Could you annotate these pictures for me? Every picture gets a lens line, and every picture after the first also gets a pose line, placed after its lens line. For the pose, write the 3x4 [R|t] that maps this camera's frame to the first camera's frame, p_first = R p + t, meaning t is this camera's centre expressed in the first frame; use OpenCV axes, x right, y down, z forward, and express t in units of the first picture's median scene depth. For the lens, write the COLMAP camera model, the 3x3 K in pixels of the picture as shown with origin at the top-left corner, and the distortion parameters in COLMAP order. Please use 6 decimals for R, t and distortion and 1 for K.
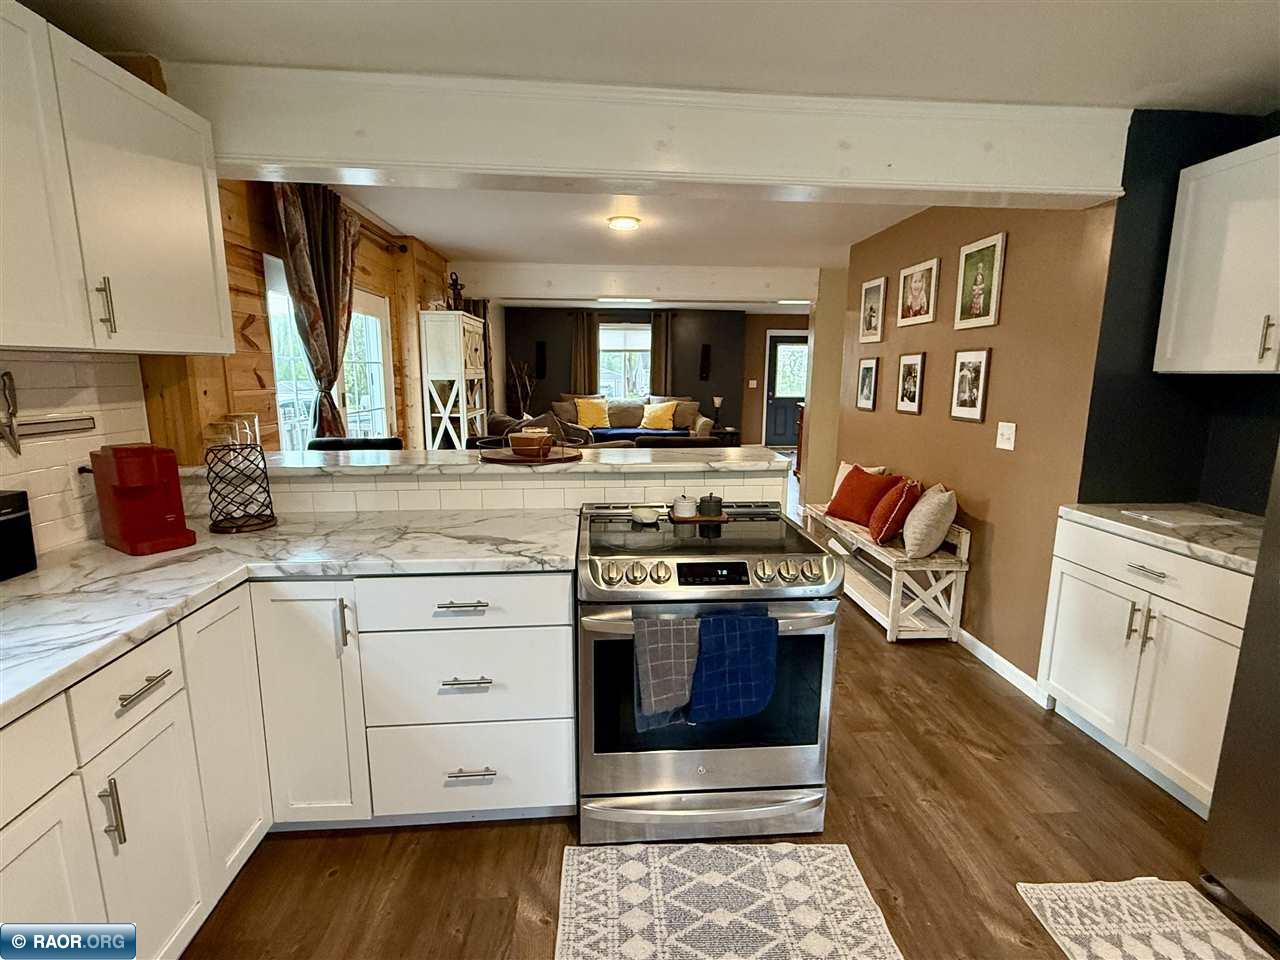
lens RADIAL K [[617.0, 0, 642.1], [0, 617.0, 483.7], [0, 0, 1]] dist [-0.000619, 0.000237]
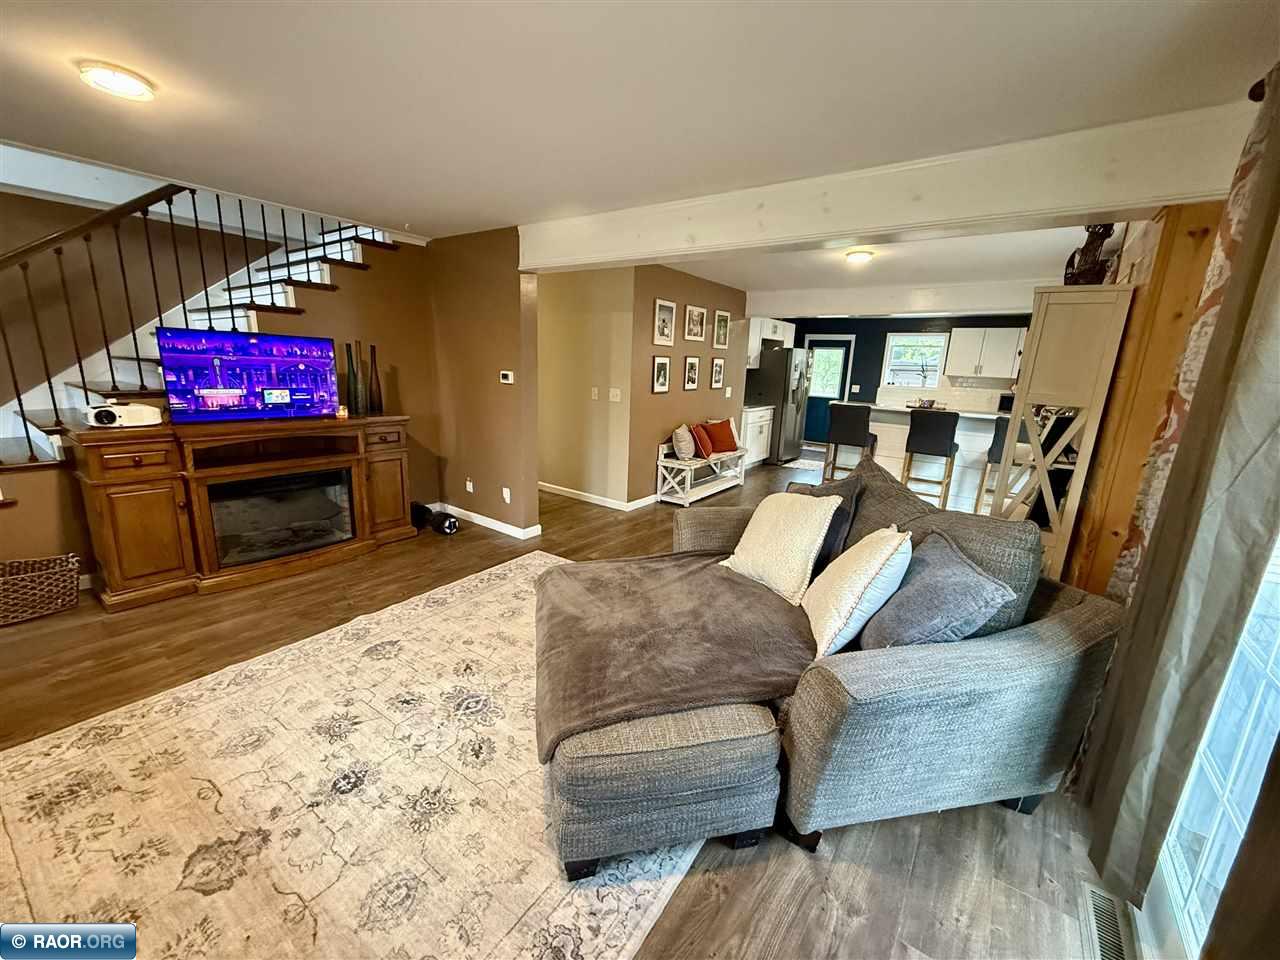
lens RADIAL K [[509.1, 0, 641.5], [0, 509.1, 481.9], [0, 0, 1]] dist [-0.001815, 0.000763]
pose [[-0.766117, -0.186132, 0.615159, -0.554104], [0.068156, 0.928219, 0.365737, -0.548168], [-0.639078, 0.322124, -0.698438, 2.899325]]
